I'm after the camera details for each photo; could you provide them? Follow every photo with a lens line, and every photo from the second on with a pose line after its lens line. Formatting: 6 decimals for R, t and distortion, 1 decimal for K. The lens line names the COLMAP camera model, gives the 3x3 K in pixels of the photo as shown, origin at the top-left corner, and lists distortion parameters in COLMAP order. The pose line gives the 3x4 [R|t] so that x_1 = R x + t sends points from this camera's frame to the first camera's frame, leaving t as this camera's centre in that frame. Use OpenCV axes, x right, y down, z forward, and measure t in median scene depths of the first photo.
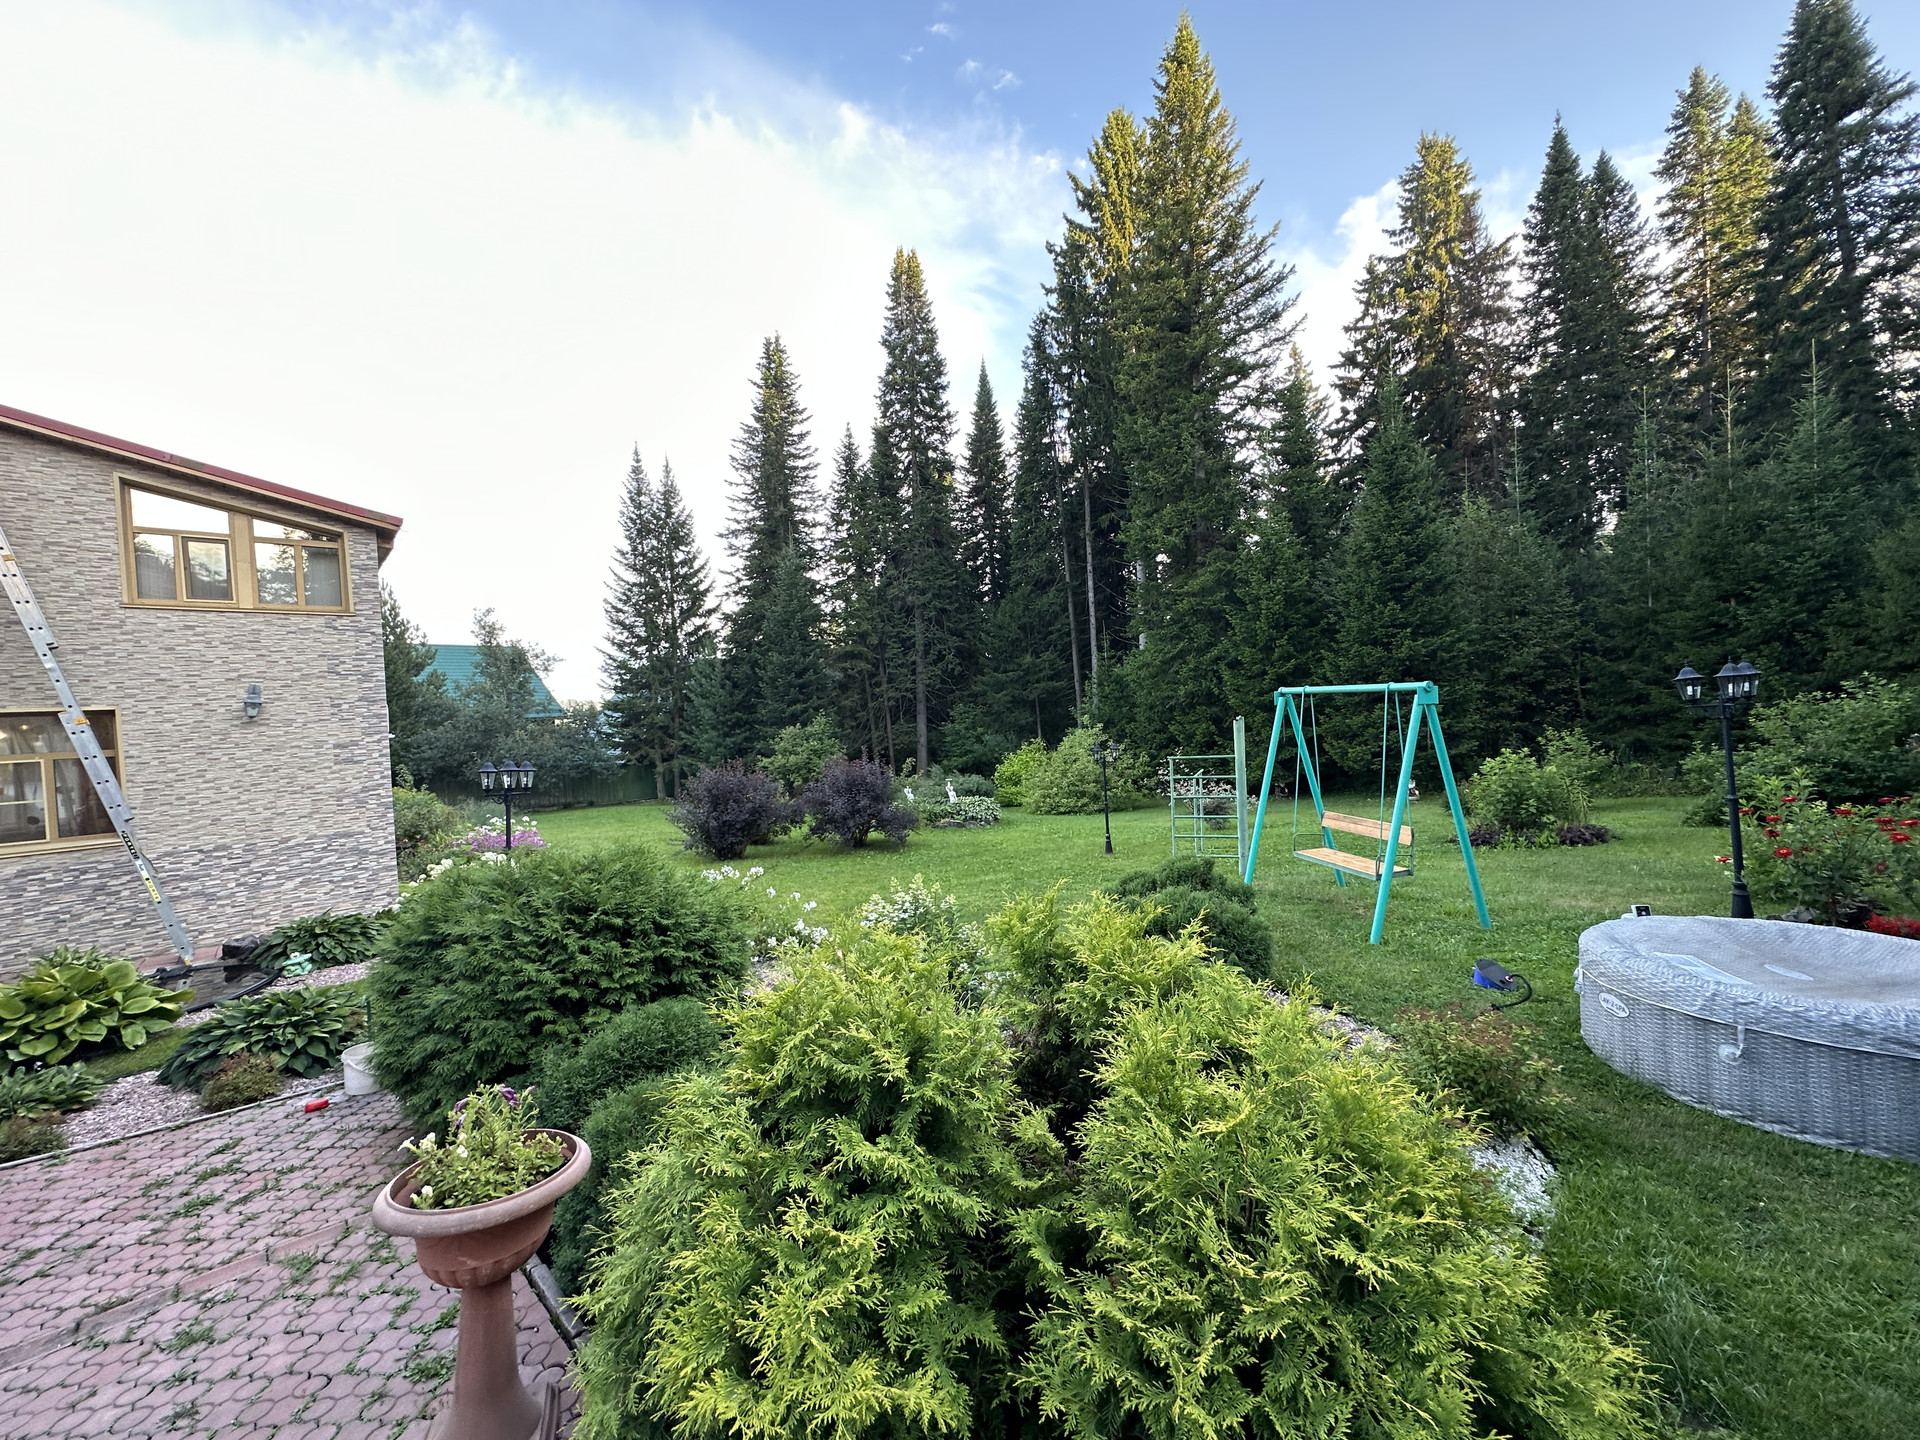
lens RADIAL K [[762.9, 0, 957.2], [0, 762.9, 720.9], [0, 0, 1]] dist [-0.002630, 0.000435]
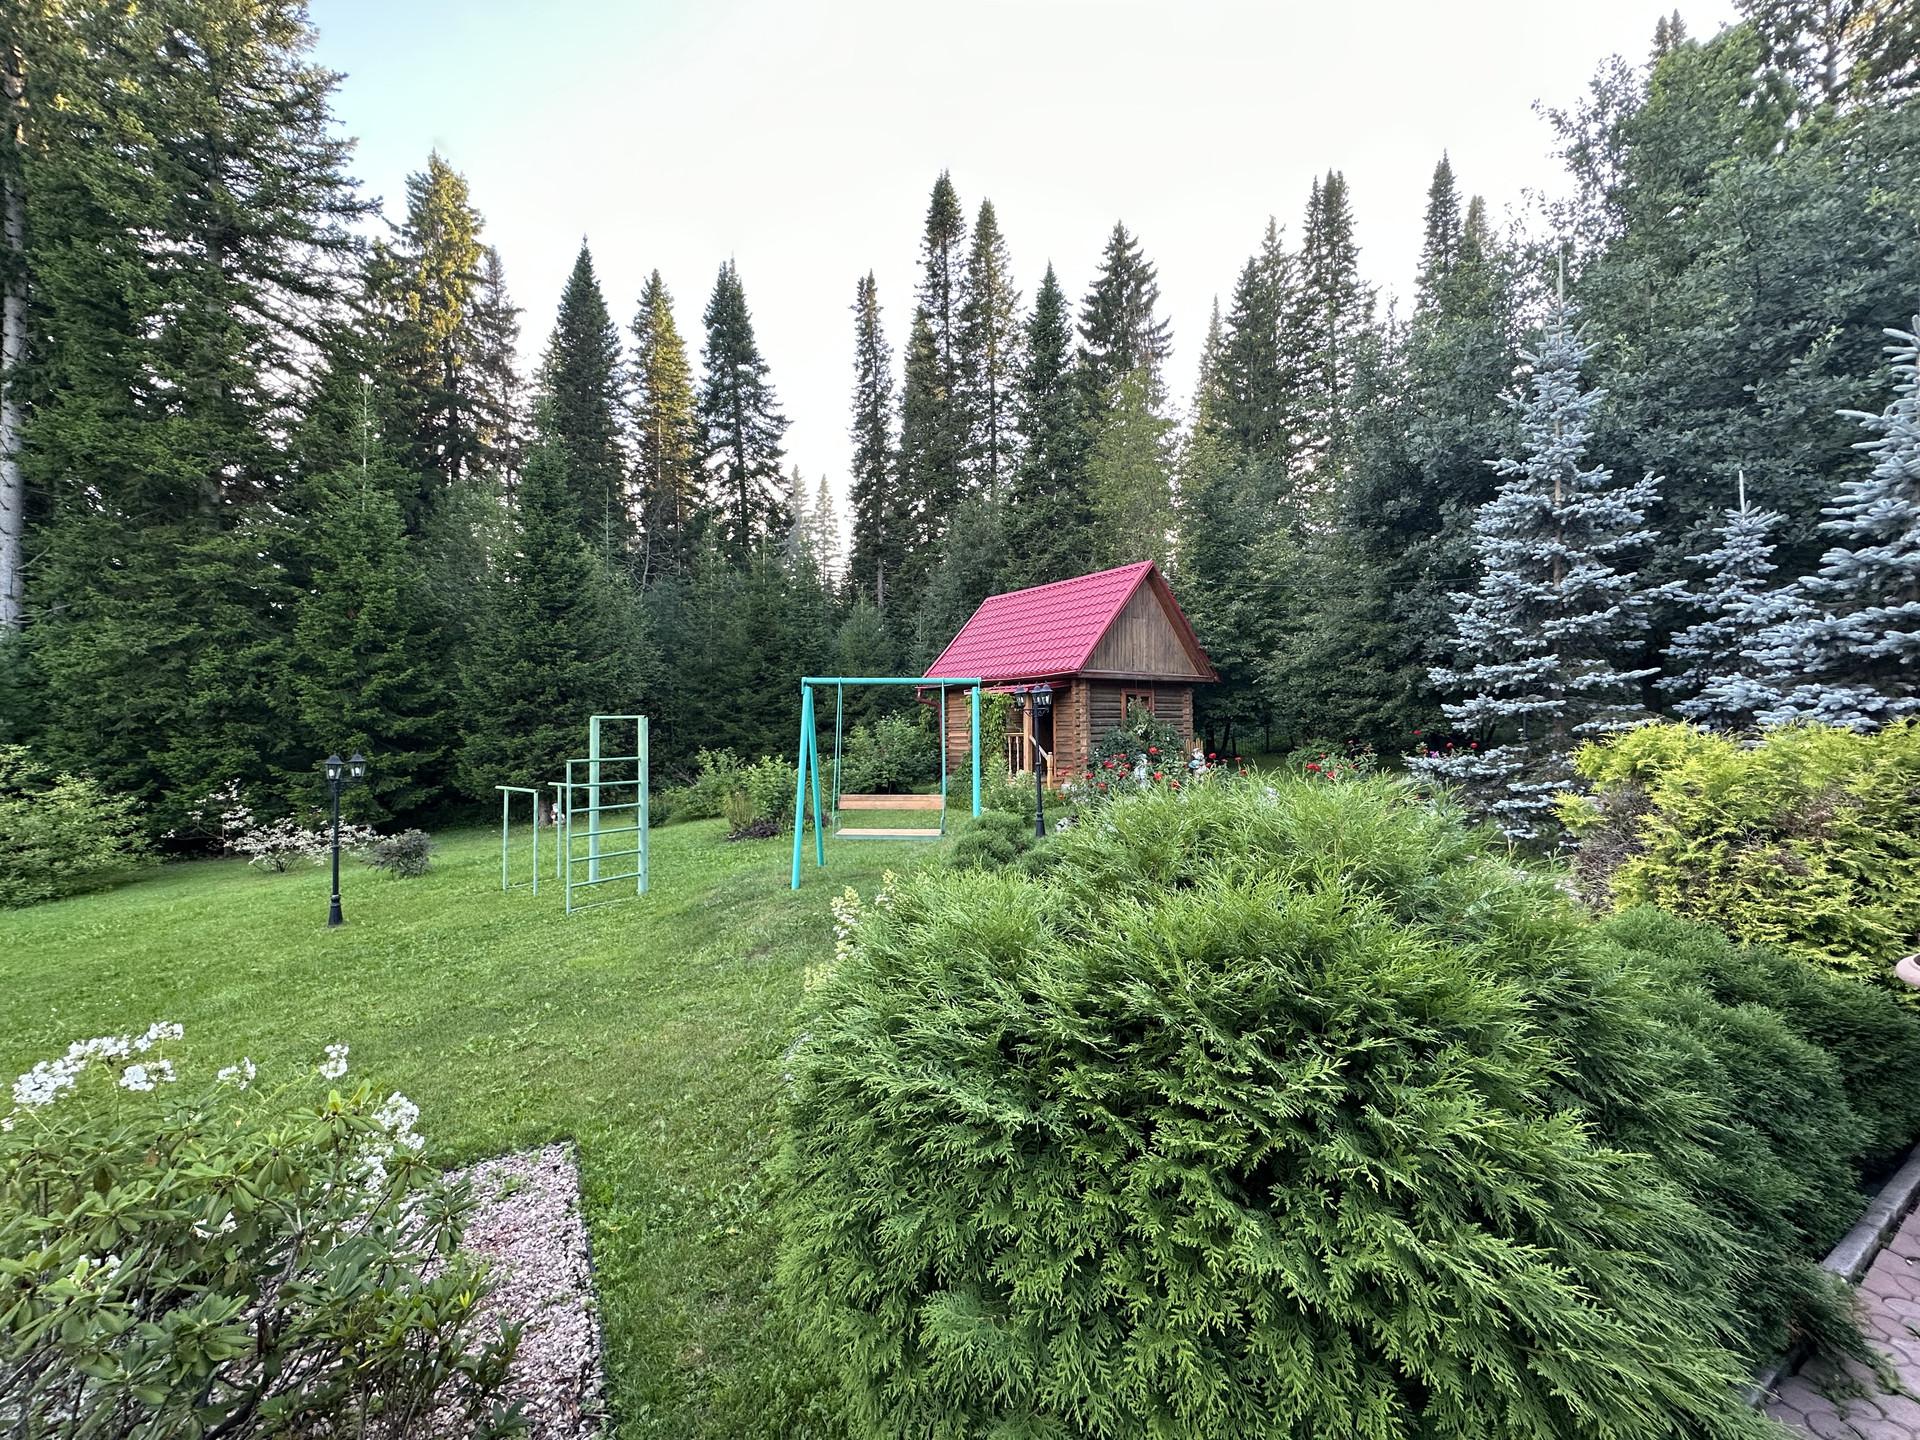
lens RADIAL K [[762.9, 0, 962.7], [0, 762.9, 717.6], [0, 0, 1]] dist [-0.002630, 0.000435]
pose [[0.247335, 0.057475, 0.967224, -0.118406], [0.013835, 0.997928, -0.062837, 0.018548], [-0.968831, 0.028924, 0.246027, 0.128995]]
